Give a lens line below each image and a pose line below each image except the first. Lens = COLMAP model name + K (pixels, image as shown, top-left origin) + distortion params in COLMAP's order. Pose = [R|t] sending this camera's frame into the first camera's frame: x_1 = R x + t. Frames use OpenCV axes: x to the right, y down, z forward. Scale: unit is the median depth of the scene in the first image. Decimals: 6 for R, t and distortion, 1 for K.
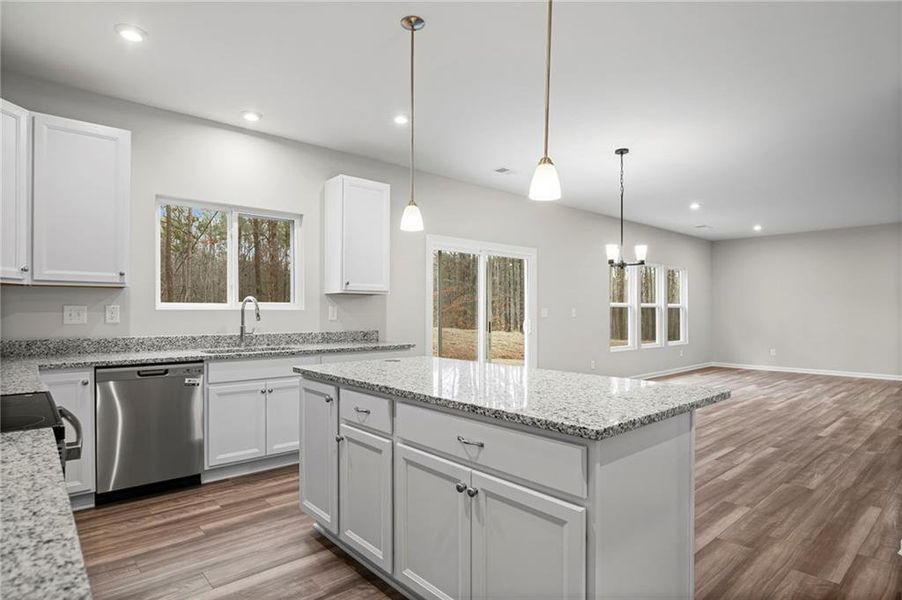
lens RADIAL K [[489.0, 0, 453.1], [0, 489.0, 311.1], [0, 0, 1]] dist [-0.011798, -0.000359]
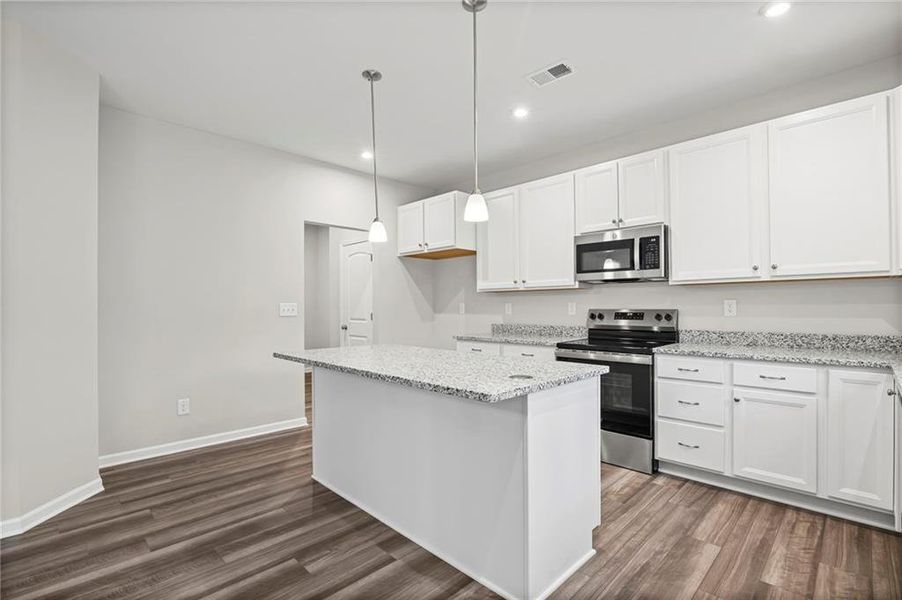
lens RADIAL K [[413.7, 0, 452.6], [0, 413.7, 304.6], [0, 0, 1]] dist [-0.017786, -0.000016]
pose [[-0.998240, 0.004412, -0.059146, 0.007911], [0.004666, 0.999980, -0.004156, -0.000037], [0.059126, -0.004425, -0.998241, 1.357652]]
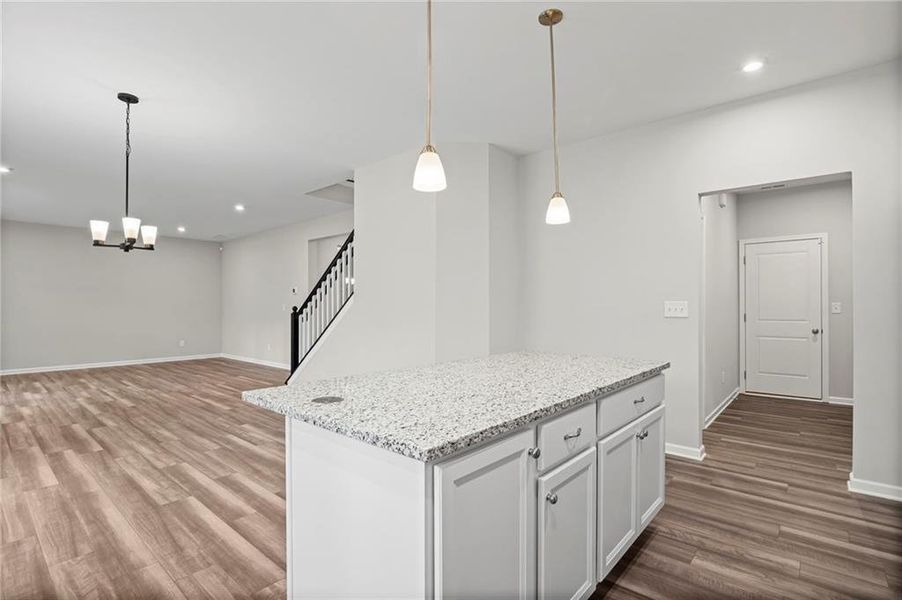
lens RADIAL K [[428.2, 0, 454.4], [0, 428.2, 304.0], [0, 0, 1]] dist [-0.017896, 0.000008]
pose [[-0.133996, 0.006587, 0.990960, -0.514795], [0.002014, 0.999978, -0.006375, 0.001391], [-0.990980, 0.001141, -0.134007, 0.793527]]
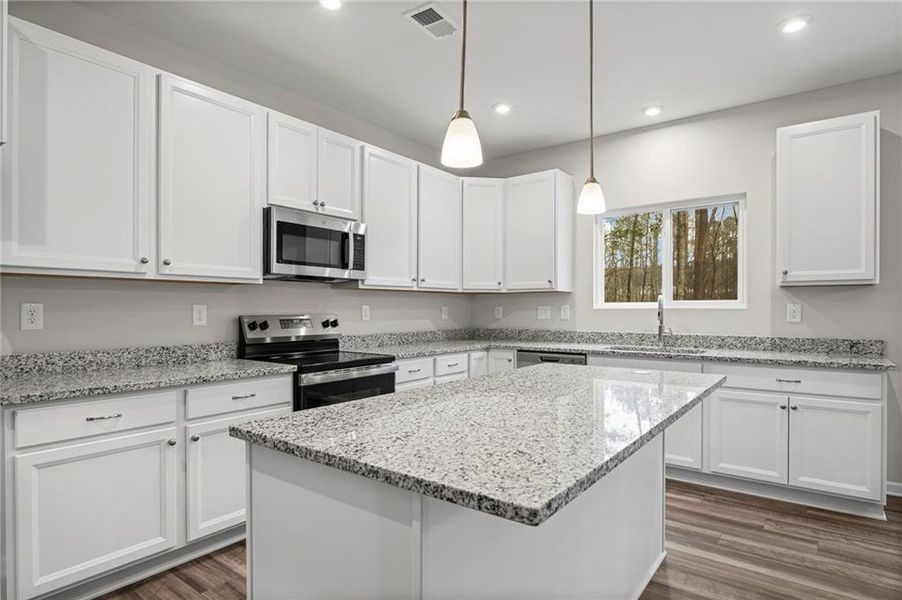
lens RADIAL K [[489.0, 0, 453.1], [0, 489.0, 311.1], [0, 0, 1]] dist [-0.011798, -0.000359]
pose [[0.198225, 0.002963, -0.980152, 0.515008], [0.000787, 0.999995, 0.003182, -0.001326], [0.980156, -0.001402, 0.198222, 0.460869]]
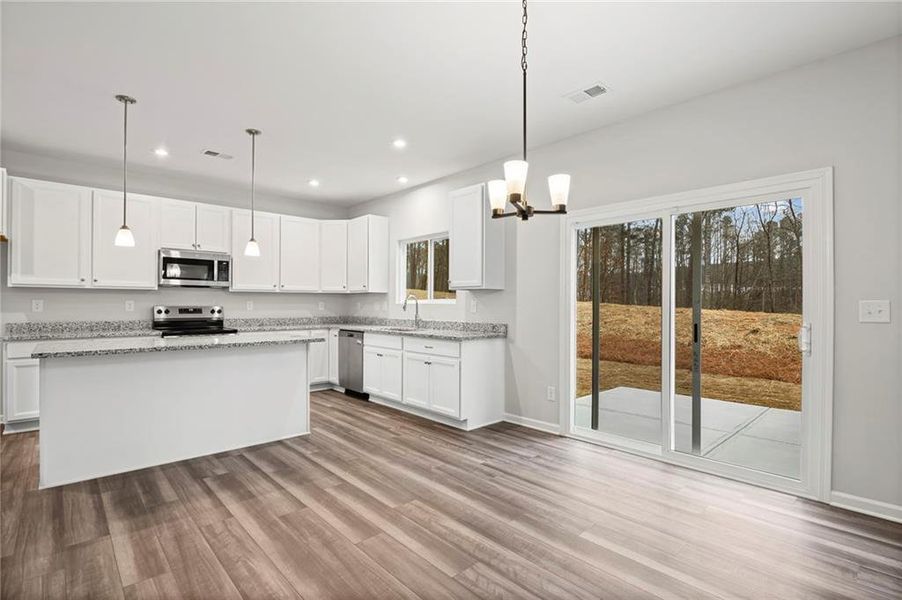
lens RADIAL K [[428.2, 0, 454.4], [0, 428.2, 304.0], [0, 0, 1]] dist [-0.017896, 0.000008]
pose [[0.028623, -0.001106, -0.999590, 1.056559], [-0.003778, 0.999992, -0.001215, -0.000735], [0.999583, 0.003811, 0.028618, 1.250597]]
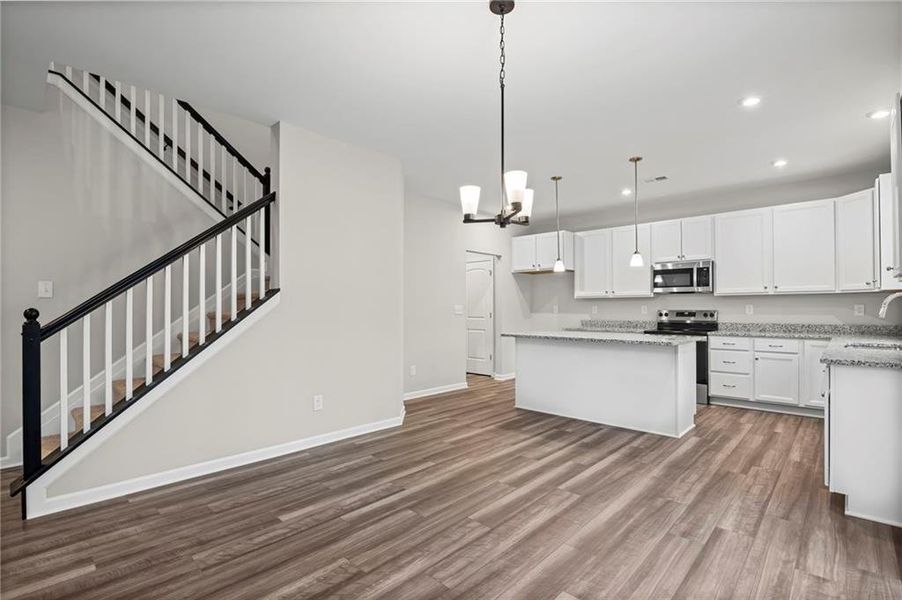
lens RADIAL K [[421.2, 0, 449.7], [0, 421.2, 305.3], [0, 0, 1]] dist [-0.019692, -0.000169]
pose [[-0.996611, 0.001071, -0.082251, 0.598170], [0.001623, 0.999977, -0.006651, -0.000709], [0.082242, -0.006762, -0.996589, 1.962482]]
